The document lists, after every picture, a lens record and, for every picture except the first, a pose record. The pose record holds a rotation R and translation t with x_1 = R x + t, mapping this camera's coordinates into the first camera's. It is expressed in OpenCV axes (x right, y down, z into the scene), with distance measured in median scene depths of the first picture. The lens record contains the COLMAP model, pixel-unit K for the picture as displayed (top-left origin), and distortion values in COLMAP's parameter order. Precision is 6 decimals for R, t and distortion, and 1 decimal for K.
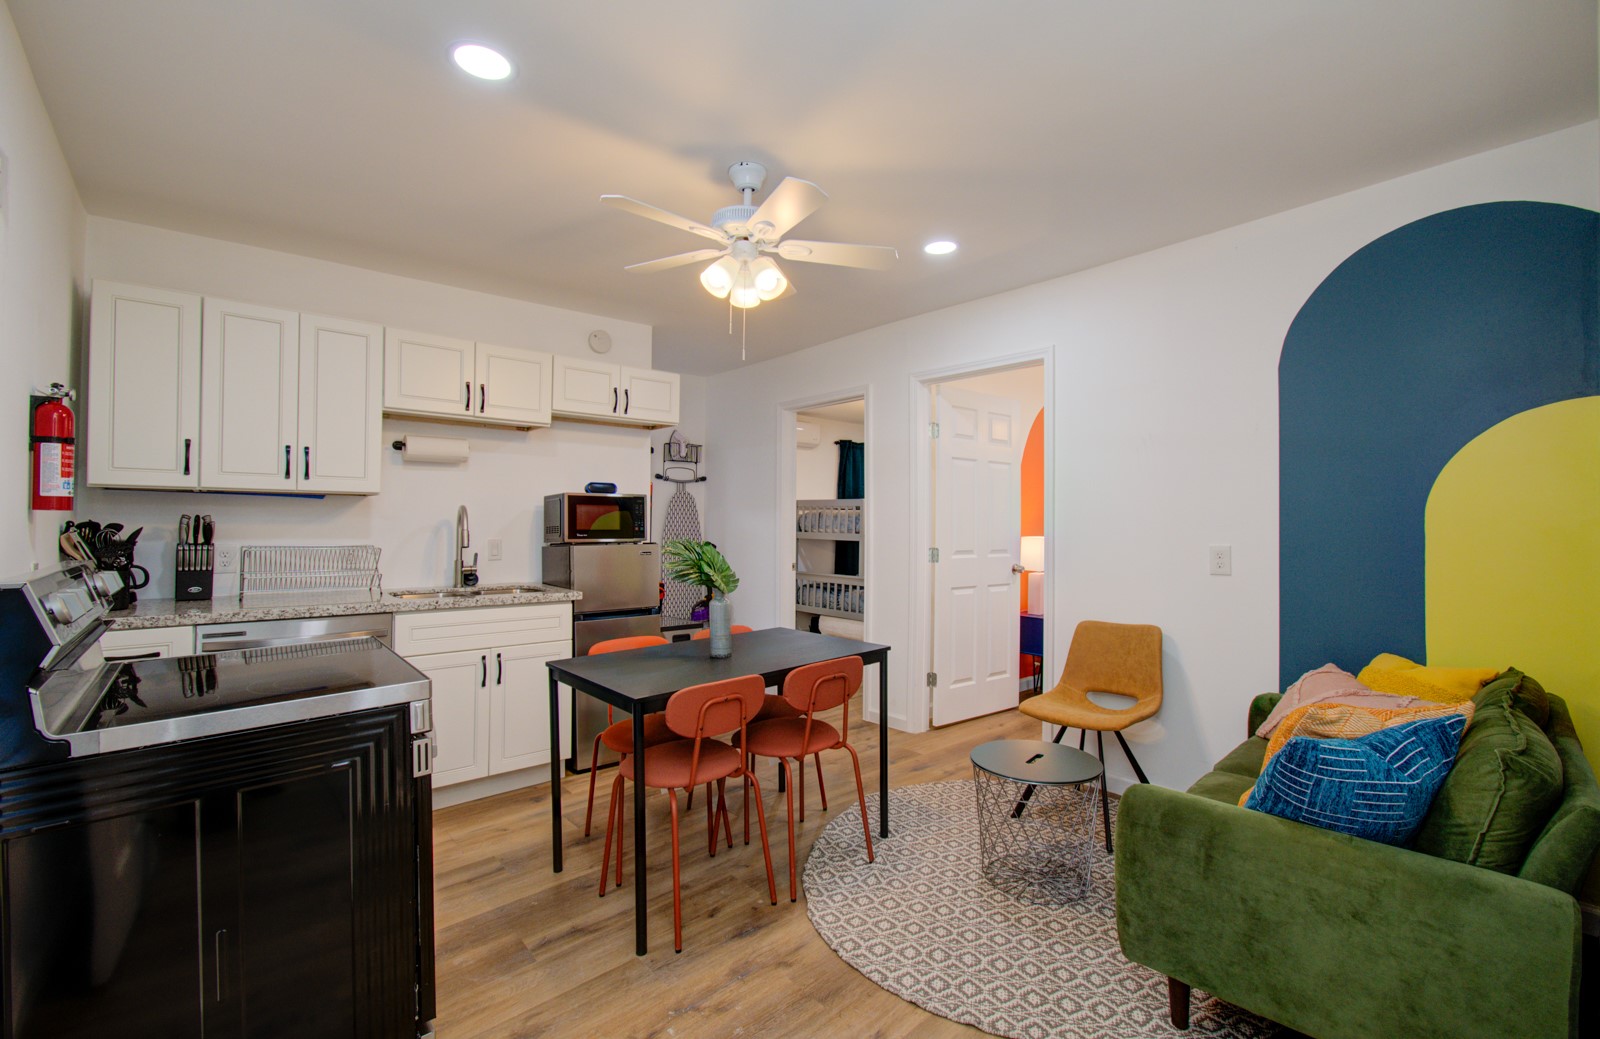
lens RADIAL K [[701.9, 0, 805.7], [0, 701.9, 525.1], [0, 0, 1]] dist [-0.012869, 0.008984]
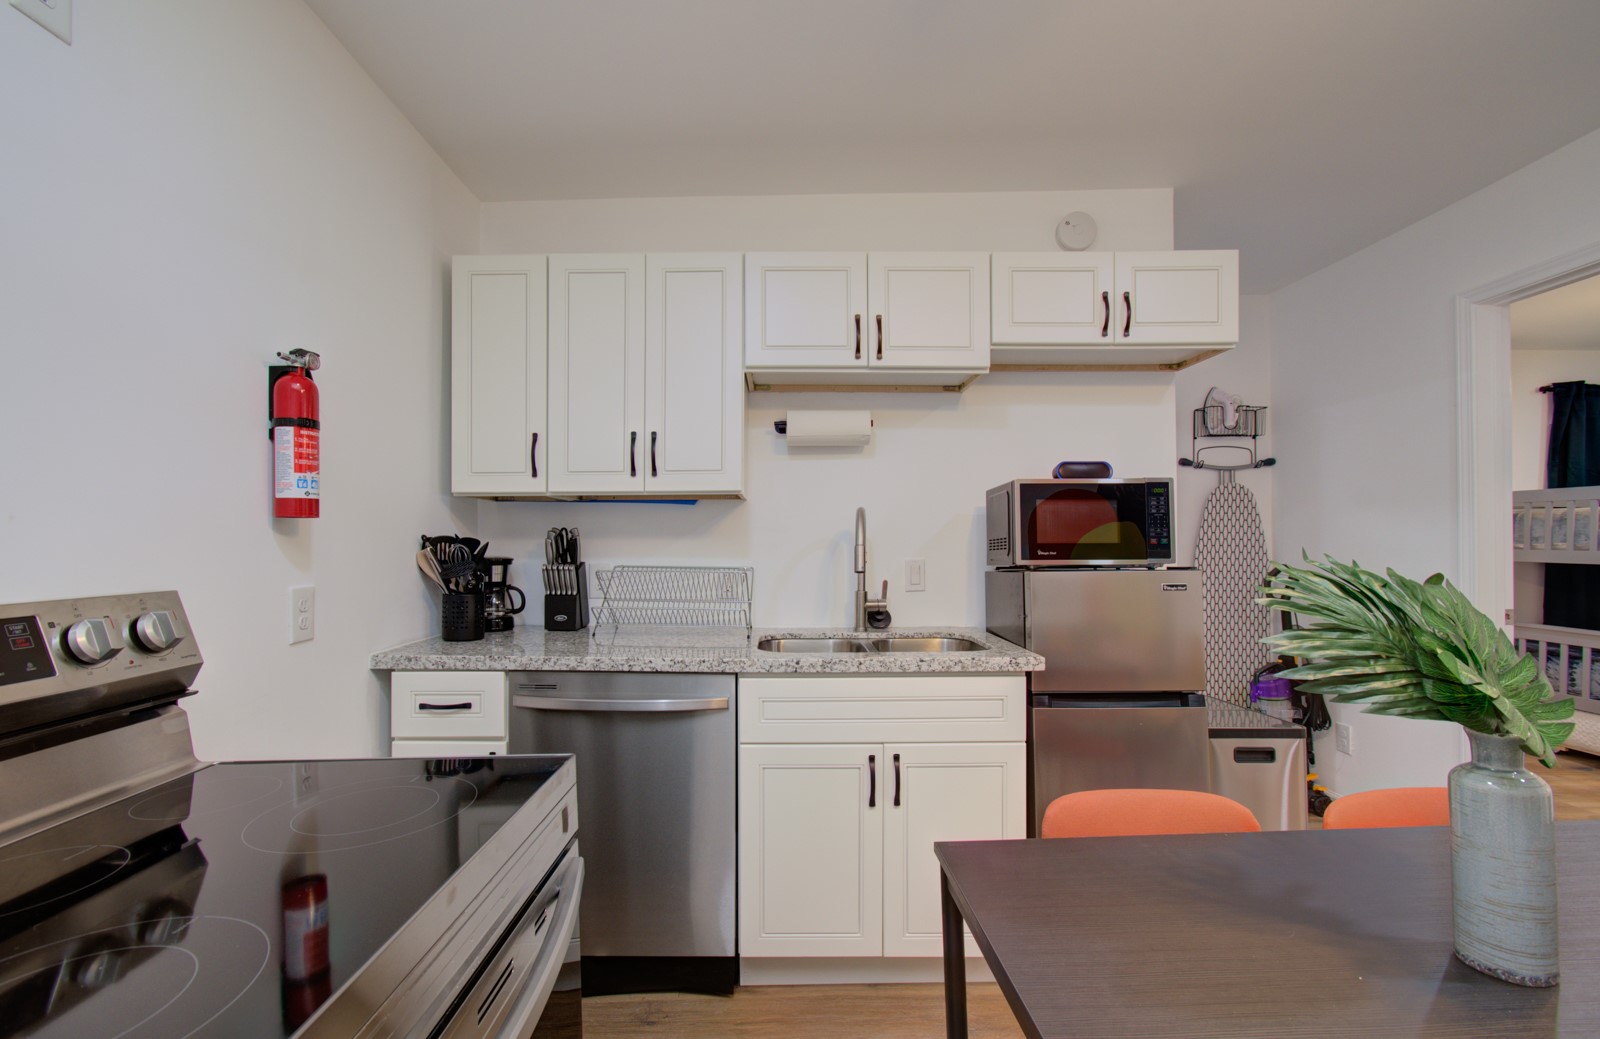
lens RADIAL K [[694.0, 0, 762.5], [0, 694.0, 529.6], [0, 0, 1]] dist [-0.005224, 0.002771]
pose [[0.738578, -0.020837, -0.673846, -0.111132], [0.006497, 0.999696, -0.023793, 0.007180], [0.674137, 0.013195, 0.738489, 0.433956]]
